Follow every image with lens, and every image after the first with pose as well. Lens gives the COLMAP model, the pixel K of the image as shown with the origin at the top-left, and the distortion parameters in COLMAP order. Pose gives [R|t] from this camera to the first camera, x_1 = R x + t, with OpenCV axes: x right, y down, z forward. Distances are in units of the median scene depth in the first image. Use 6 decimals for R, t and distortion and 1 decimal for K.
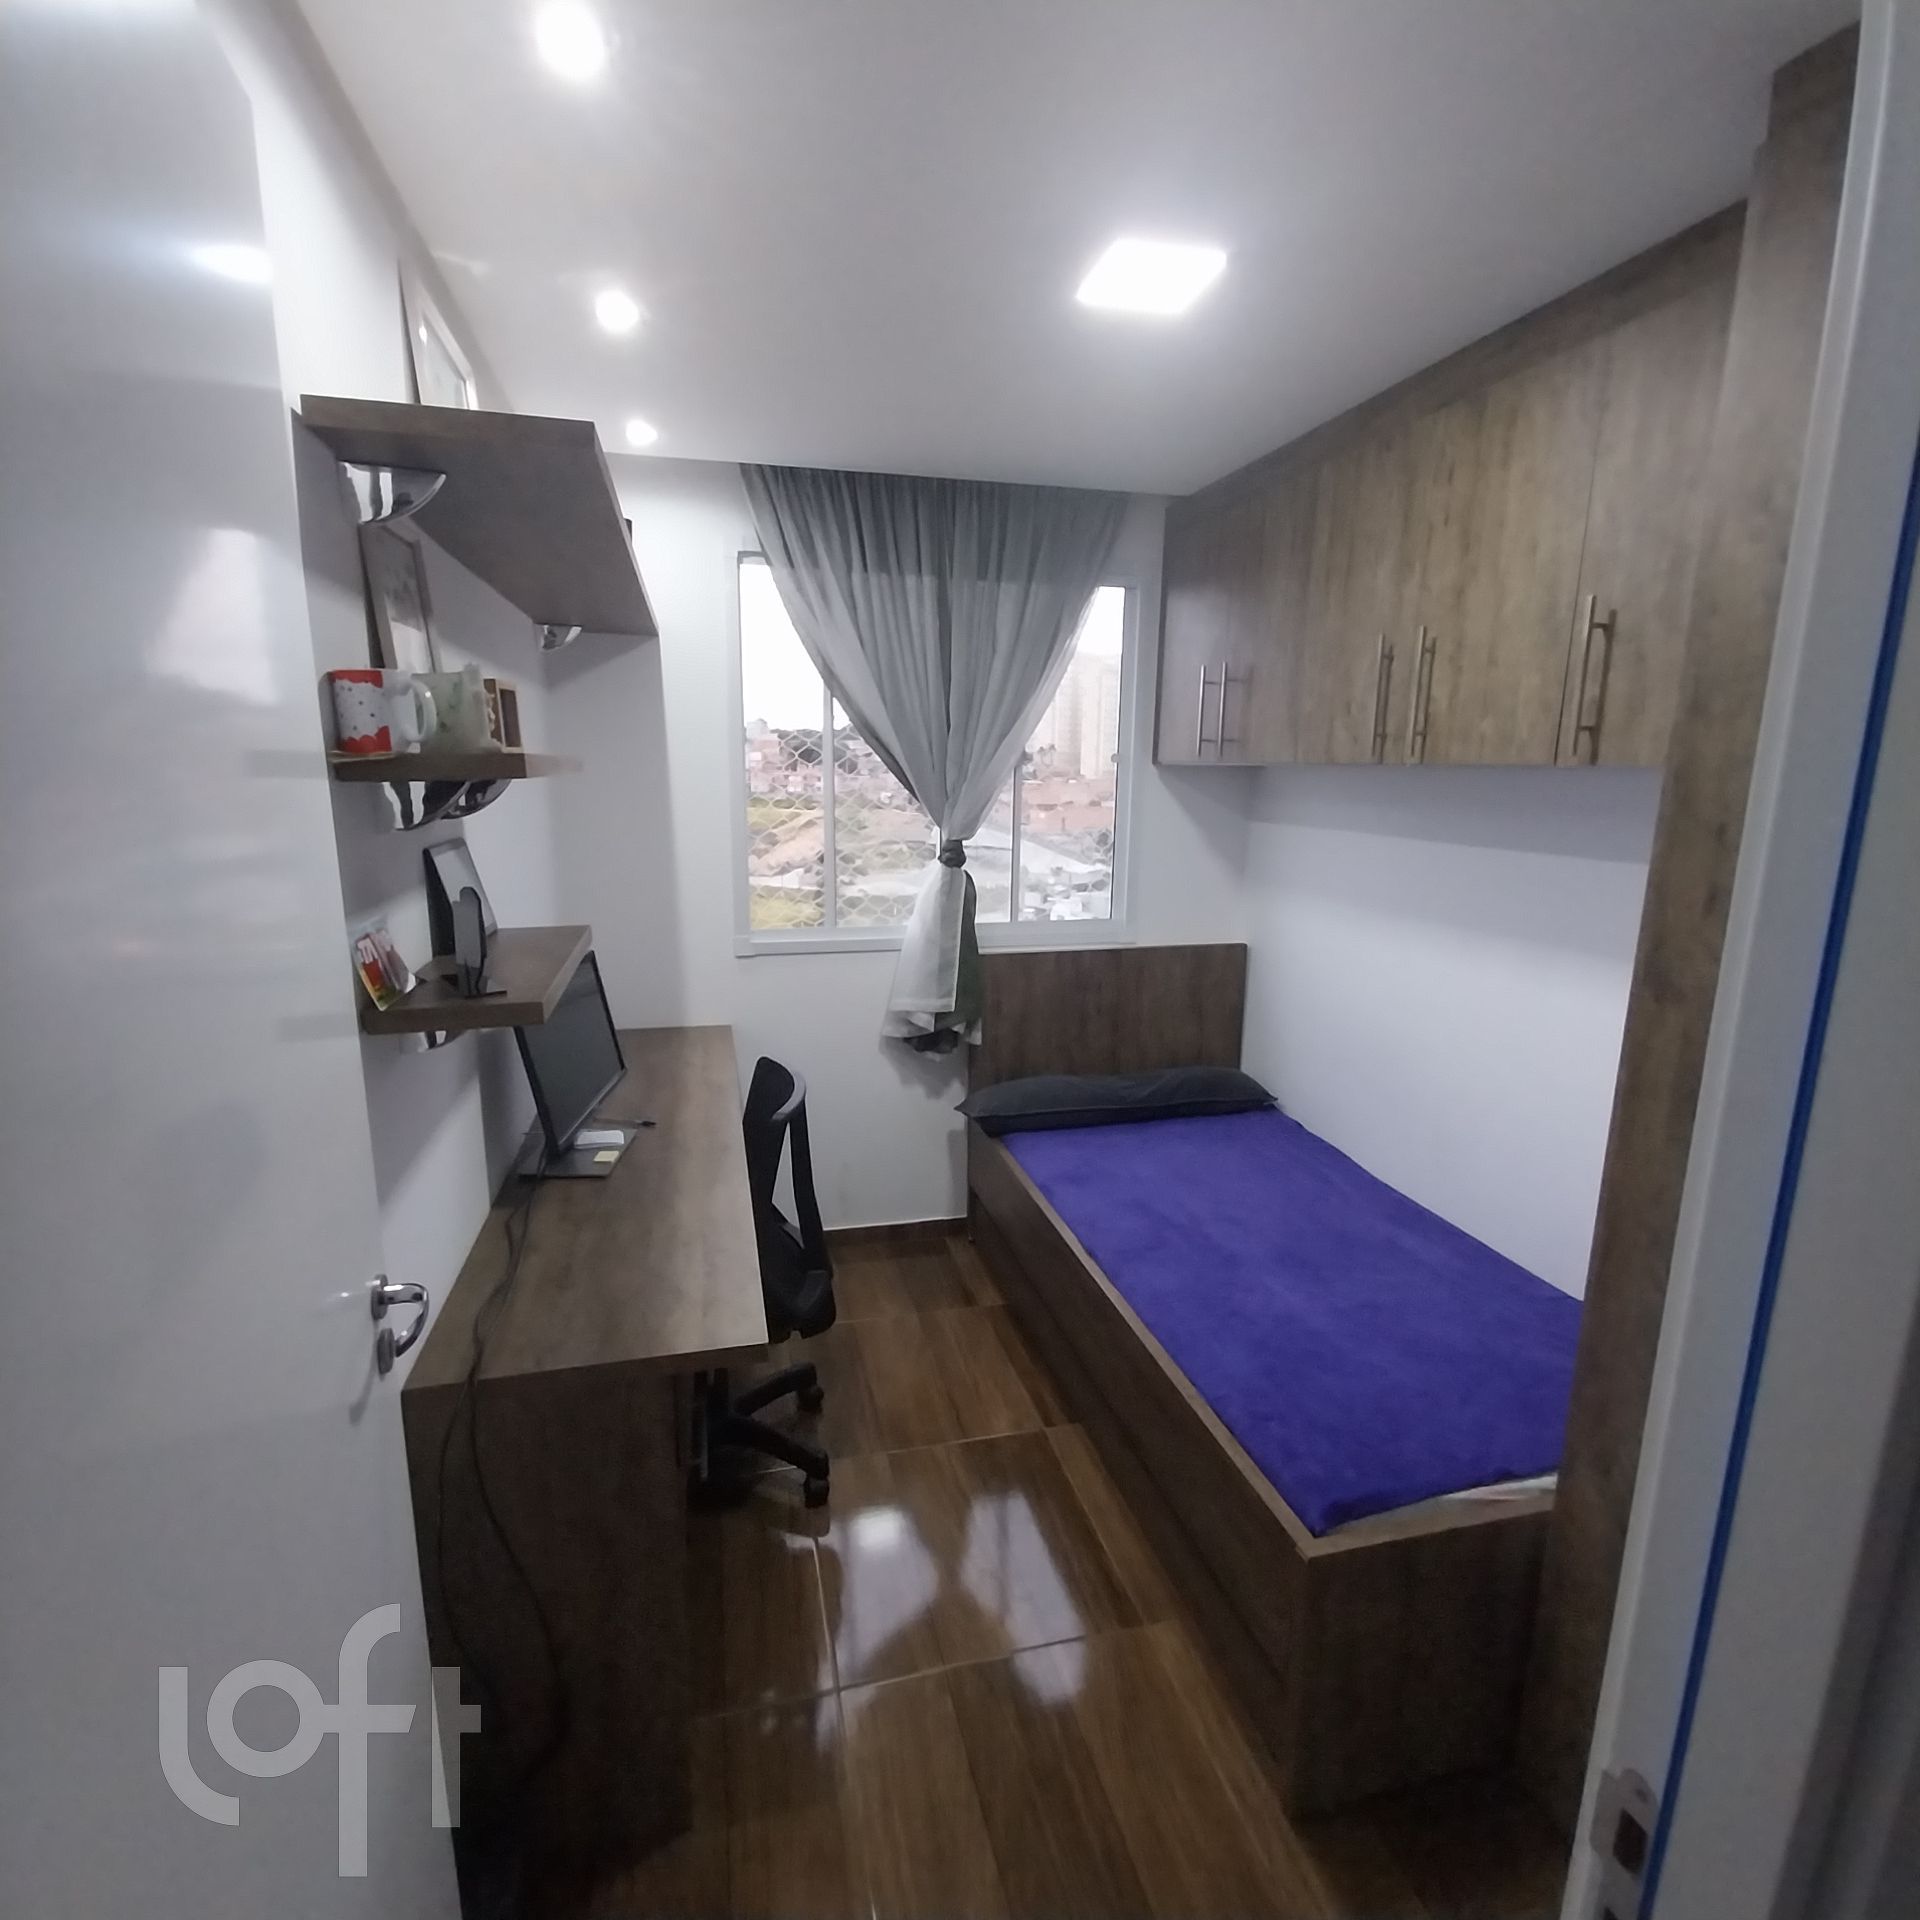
lens RADIAL K [[1004.5, 0, 935.1], [0, 1004.5, 960.0], [0, 0, 1]] dist [-0.014900, 0.020421]
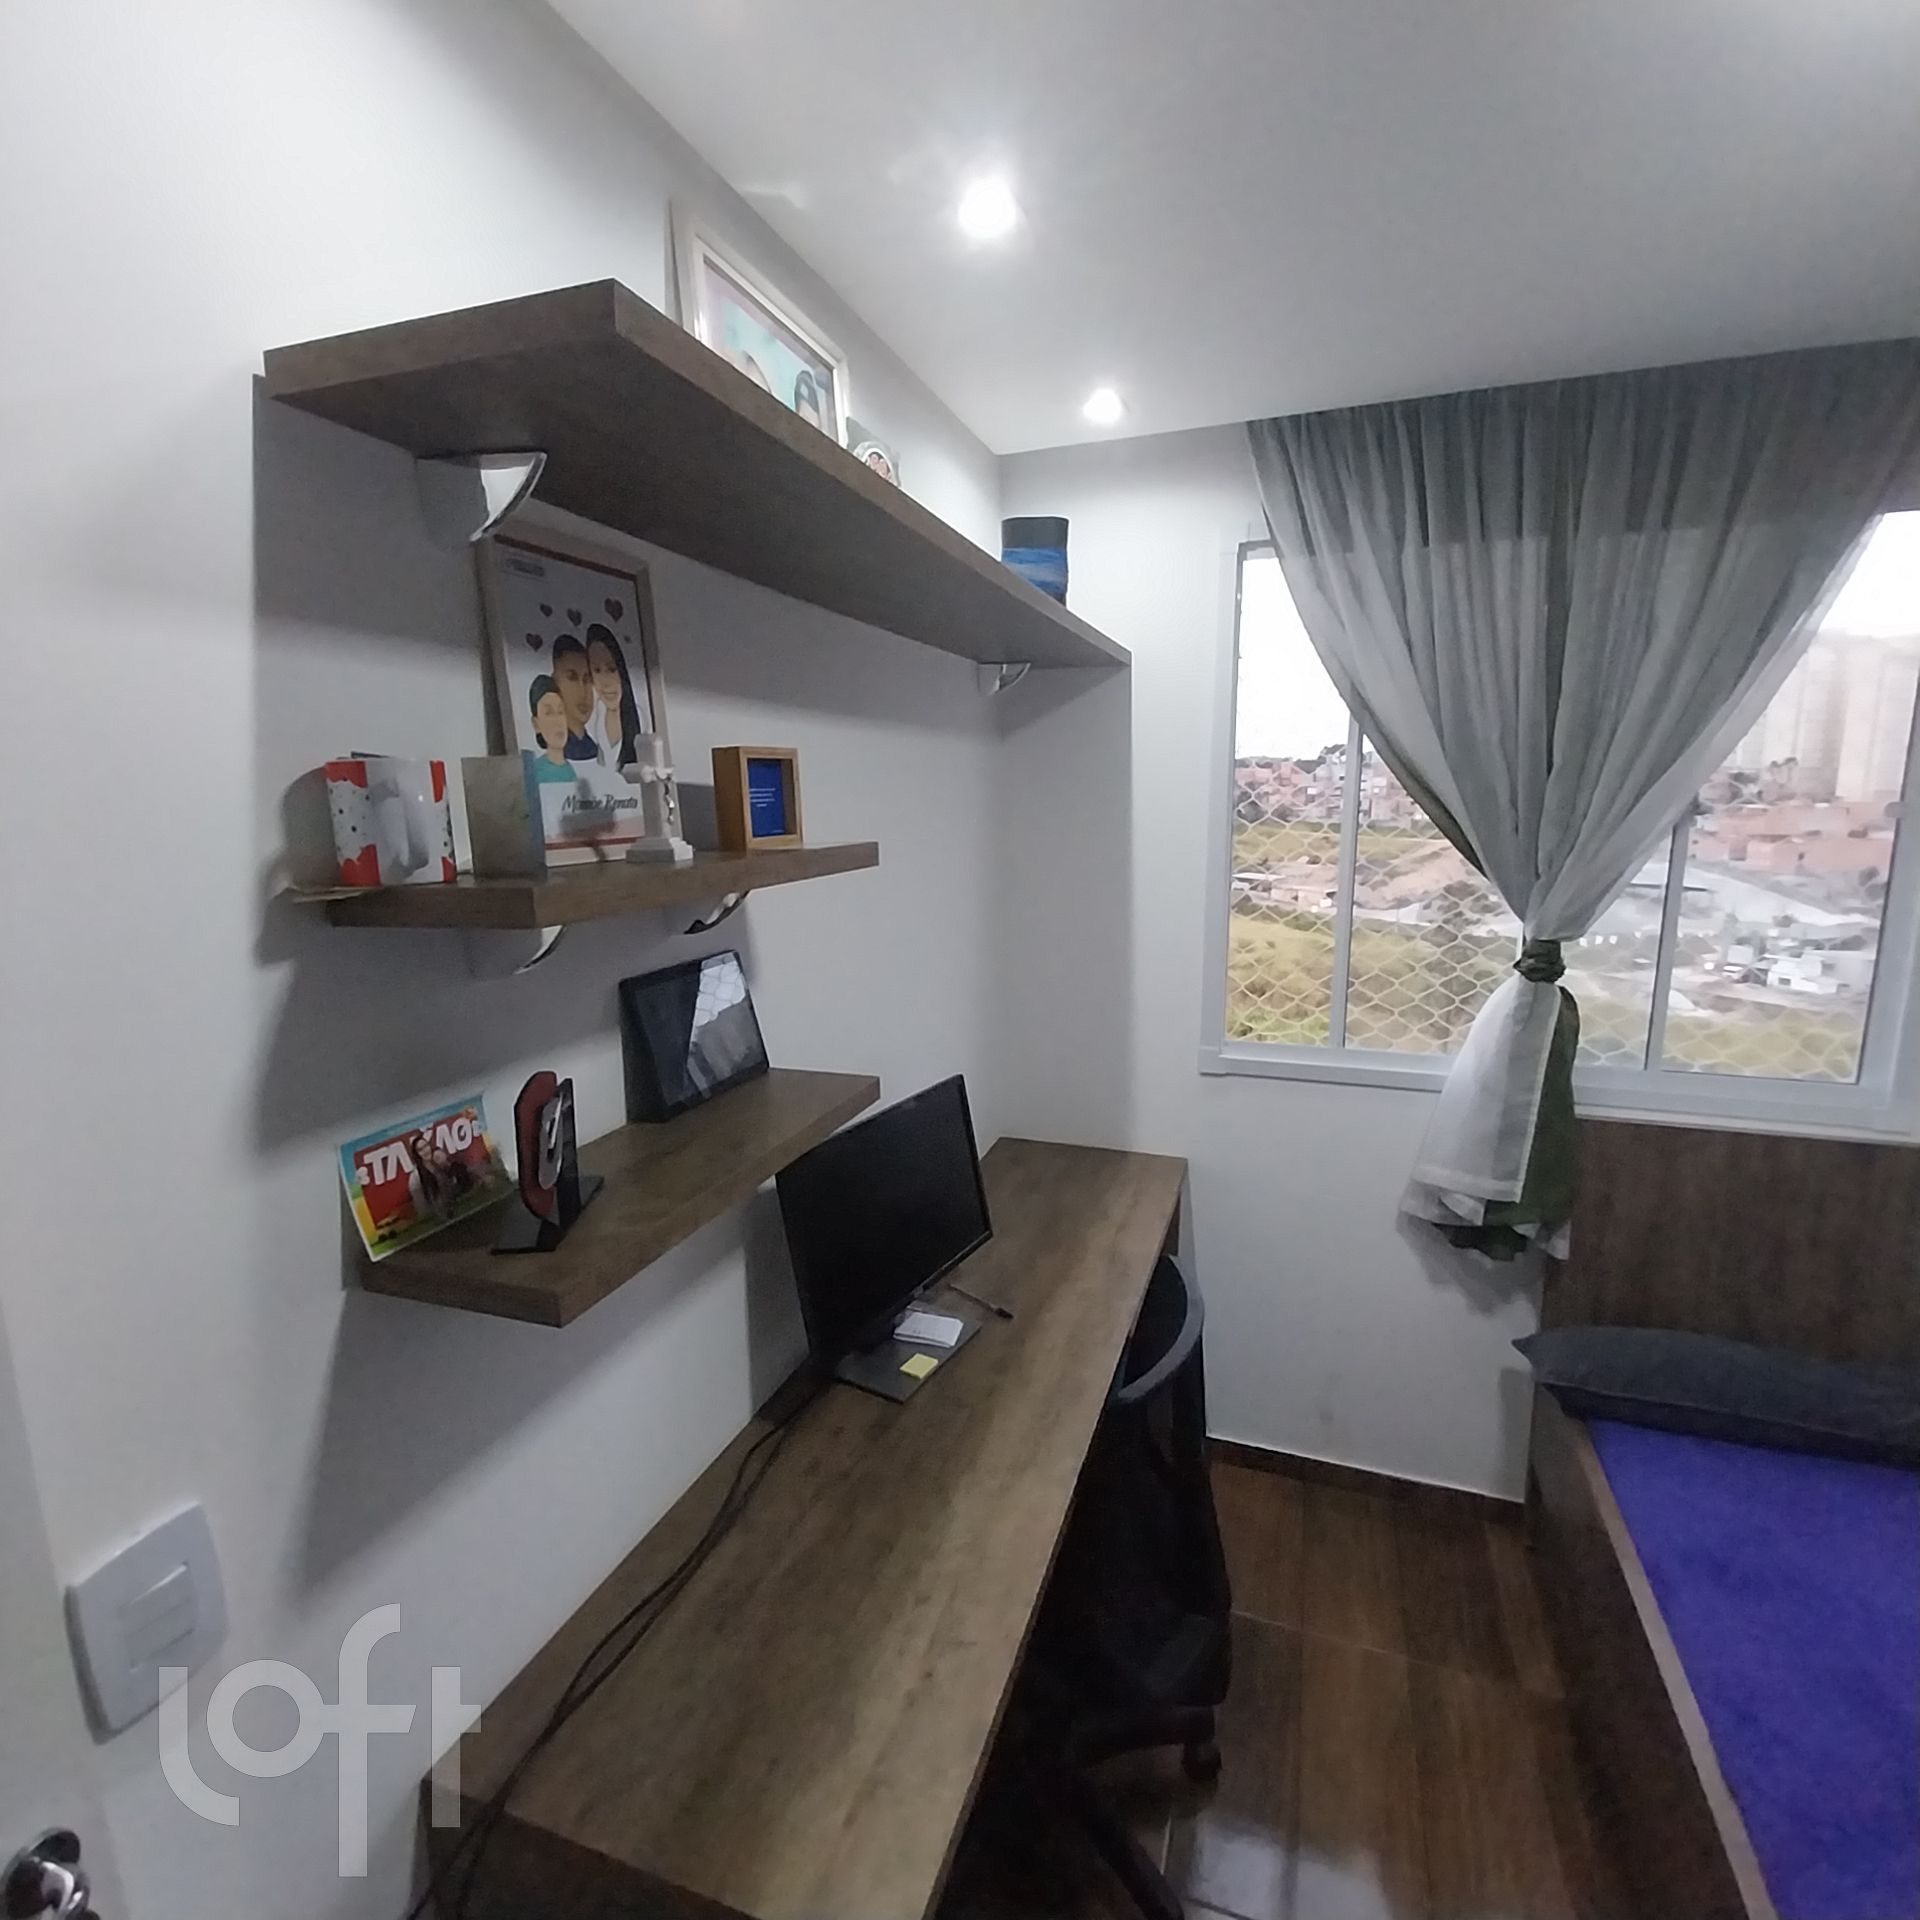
lens RADIAL K [[997.6, 0, 939.0], [0, 997.6, 968.5], [0, 0, 1]] dist [0.031860, -0.021820]
pose [[0.837481, 0.078111, -0.540855, 0.045117], [-0.088756, 0.996033, 0.006414, -0.071748], [0.539211, 0.042632, 0.841091, 0.245801]]
